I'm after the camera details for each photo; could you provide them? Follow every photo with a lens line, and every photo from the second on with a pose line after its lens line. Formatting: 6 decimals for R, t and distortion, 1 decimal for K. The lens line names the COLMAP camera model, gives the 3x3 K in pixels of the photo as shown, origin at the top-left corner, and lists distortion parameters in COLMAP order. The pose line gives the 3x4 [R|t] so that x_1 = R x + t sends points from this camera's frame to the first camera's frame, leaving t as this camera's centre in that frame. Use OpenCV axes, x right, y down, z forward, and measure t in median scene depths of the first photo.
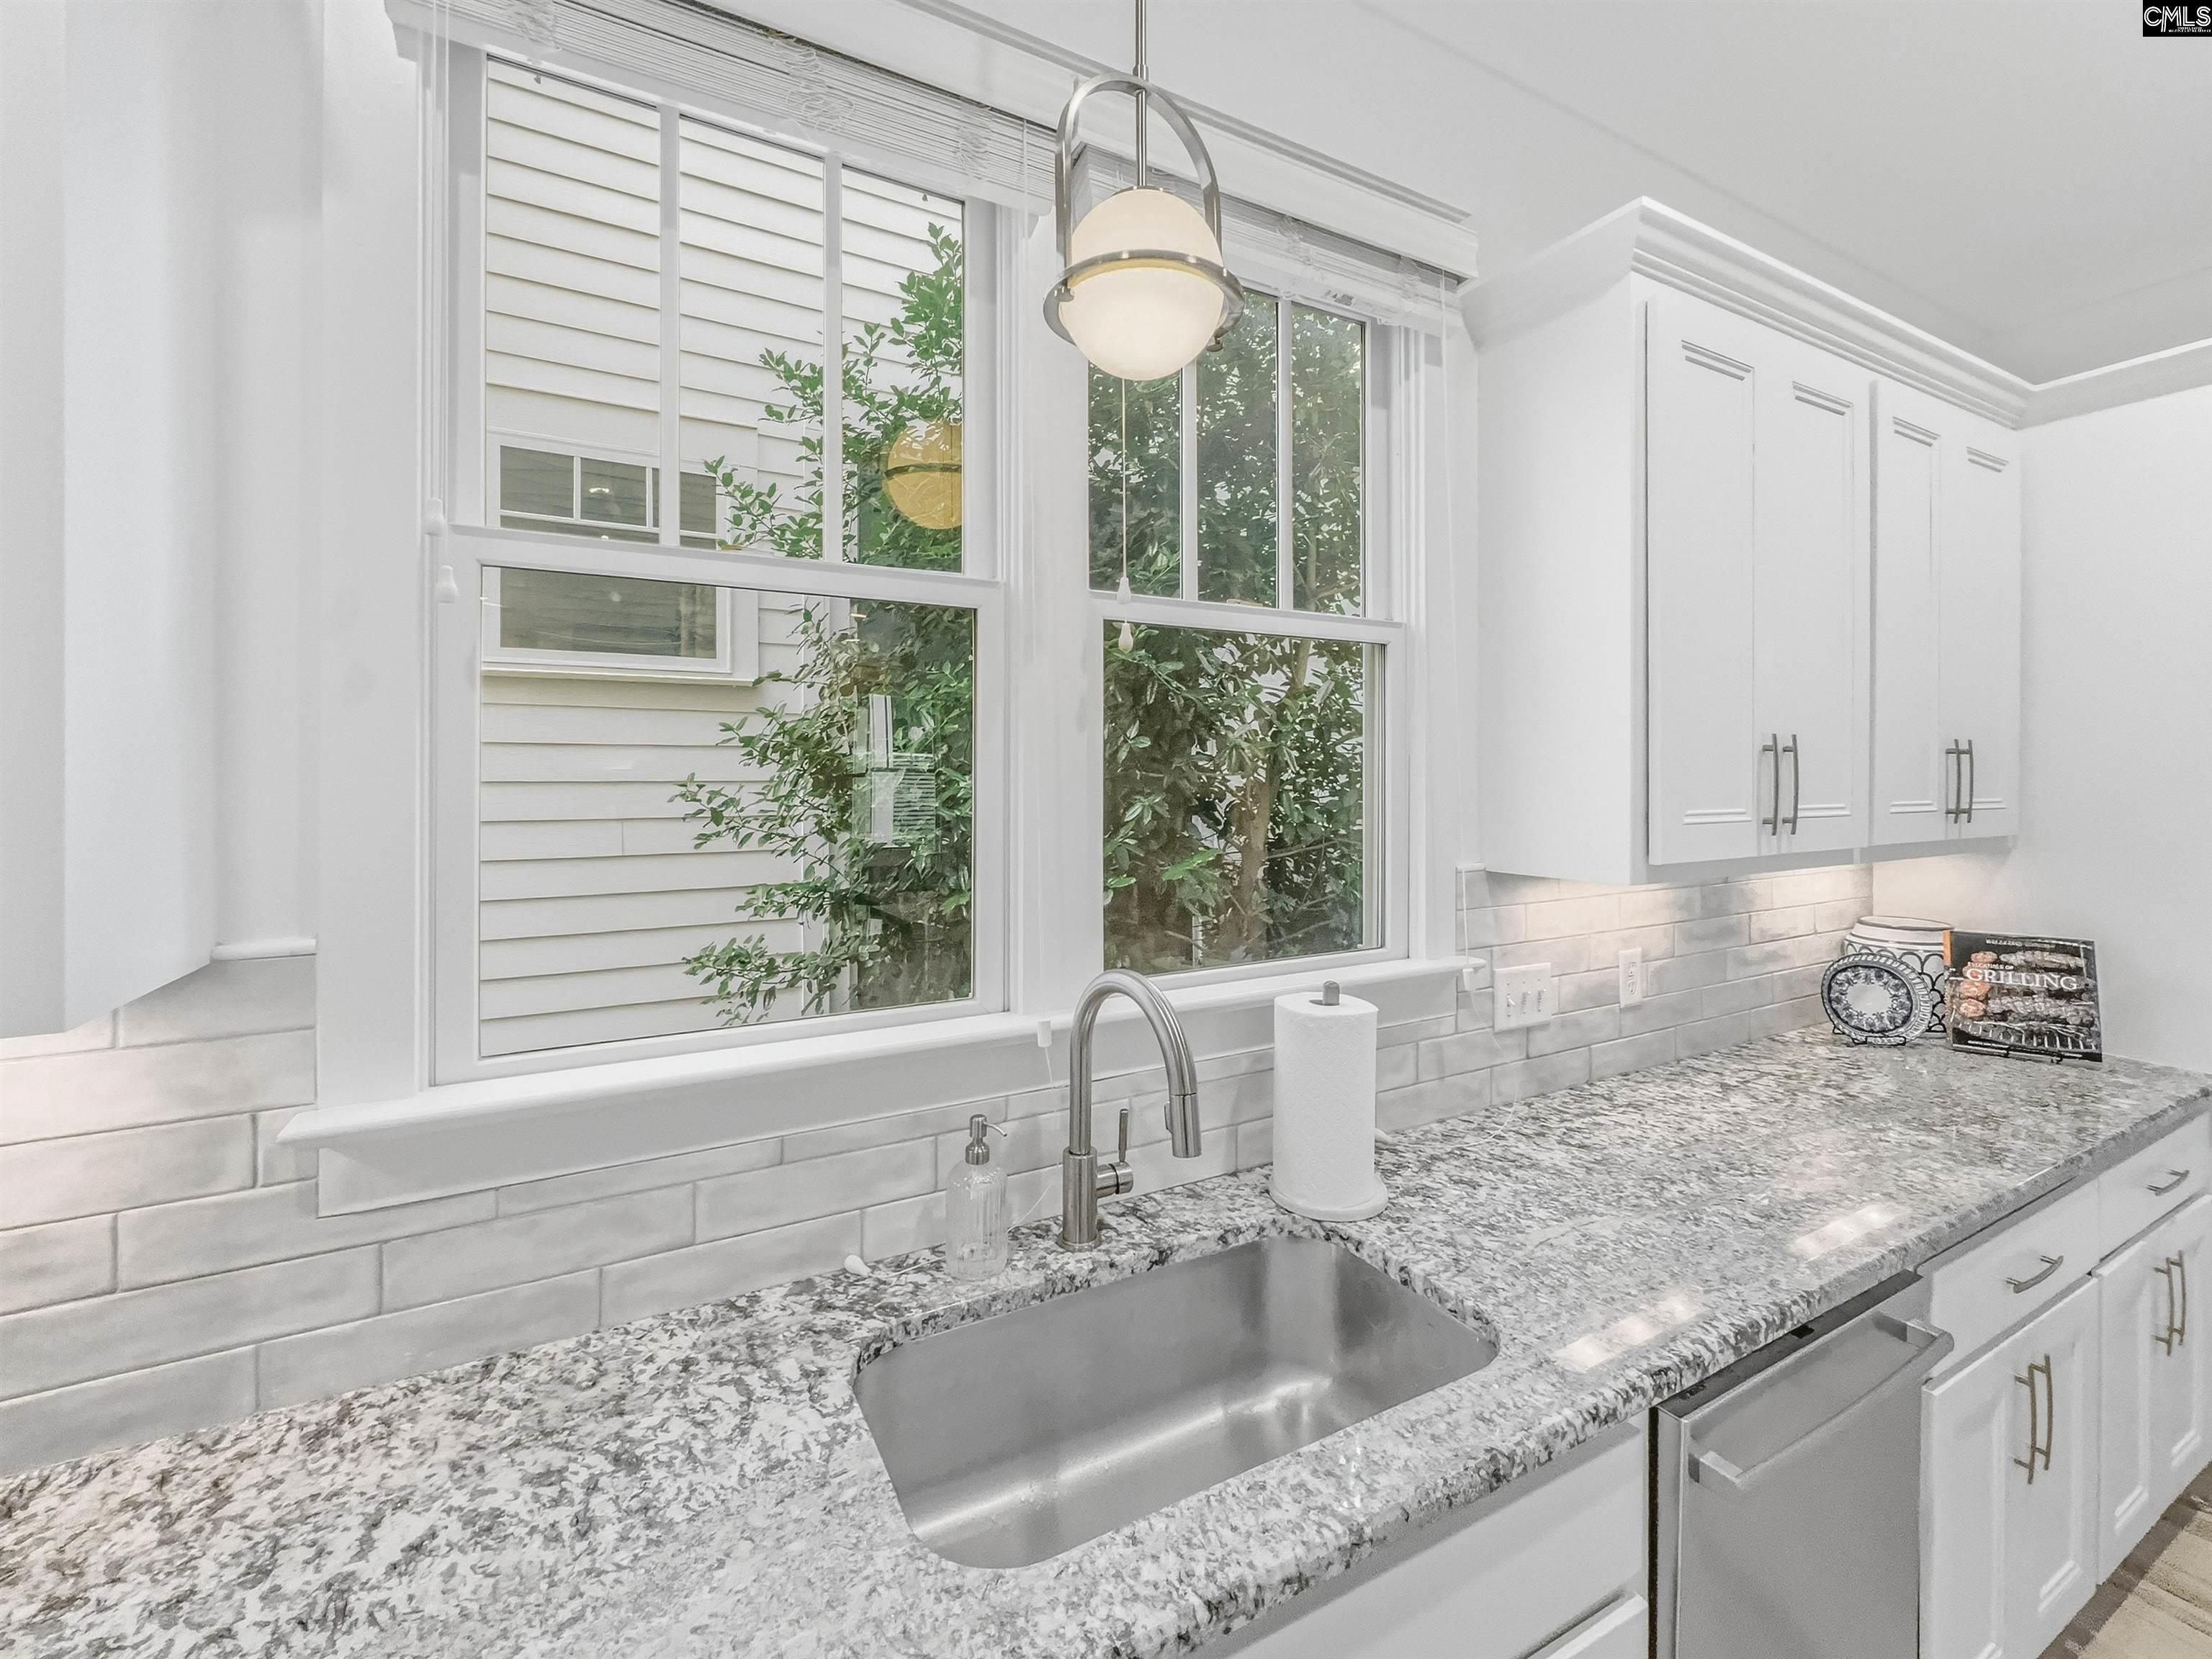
lens RADIAL K [[948.7, 0, 1095.0], [0, 948.7, 778.0], [0, 0, 1]] dist [-0.000729, -0.000135]
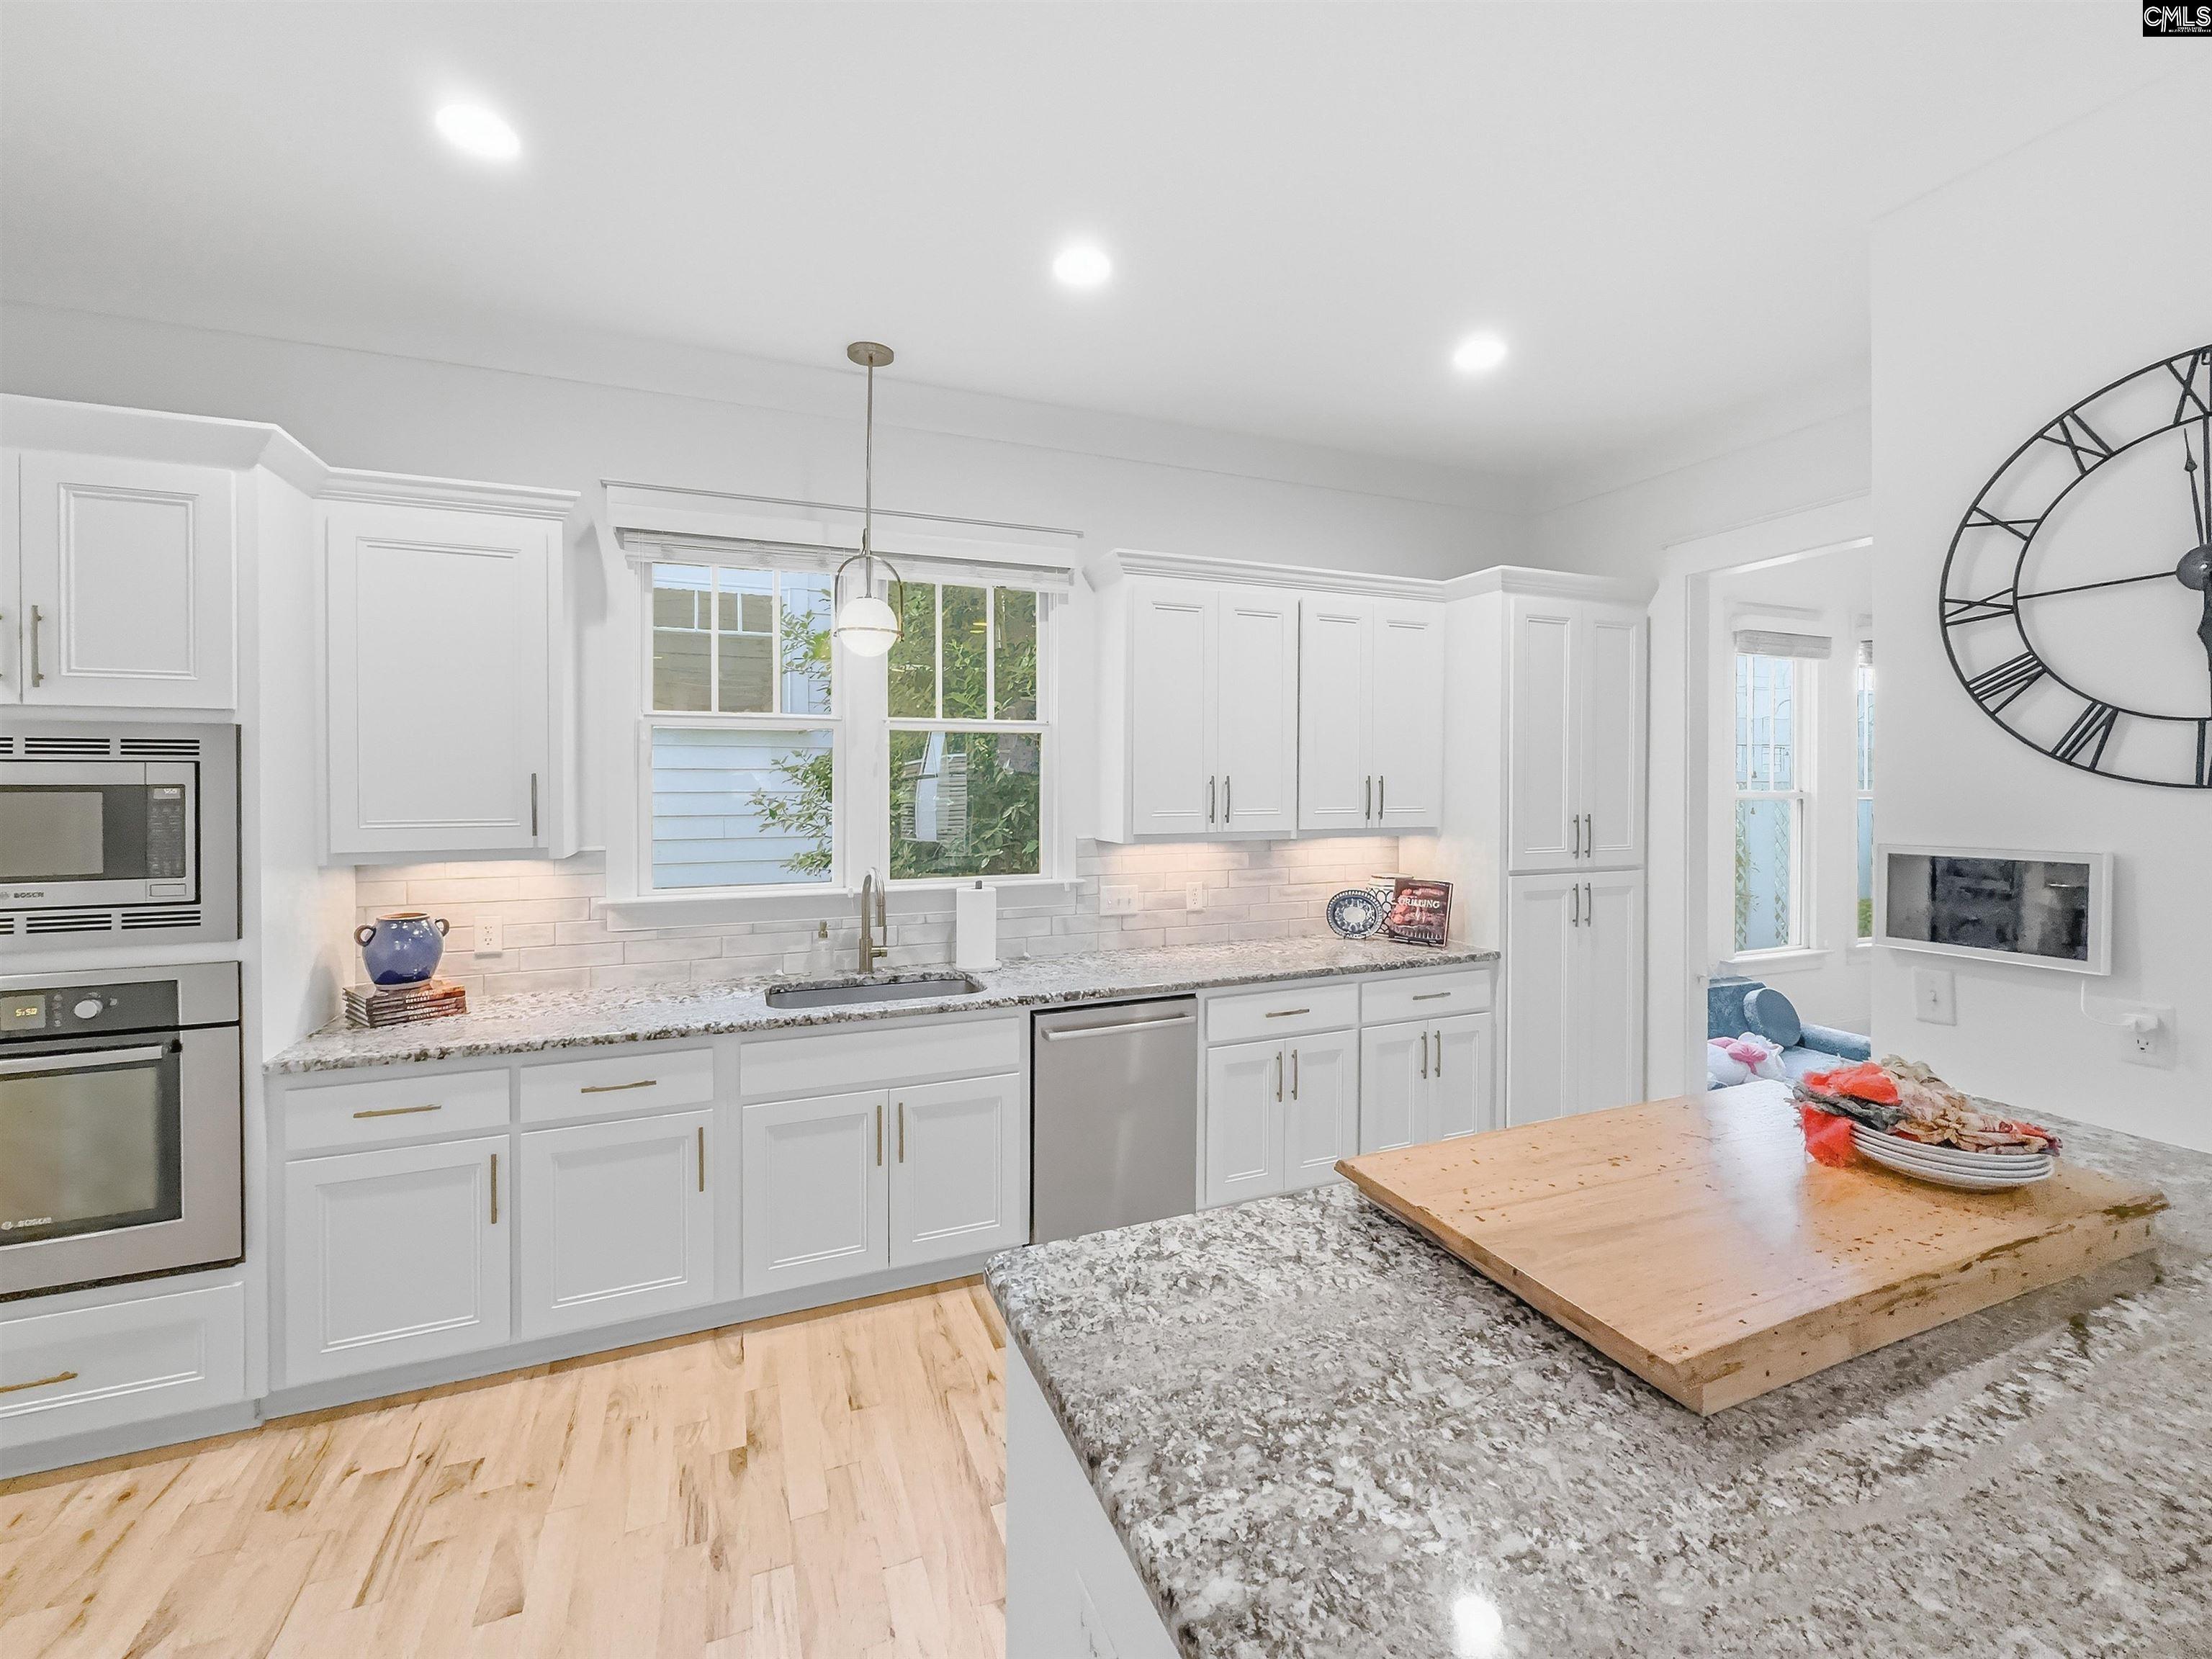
lens RADIAL K [[943.6, 0, 1104.7], [0, 943.6, 810.0], [0, 0, 1]] dist [-0.001283, -0.000176]
pose [[0.994288, 0.005136, -0.106605, 0.572266], [-0.002093, 0.999588, 0.028632, -0.024484], [0.106708, -0.028245, 0.993889, -0.945849]]
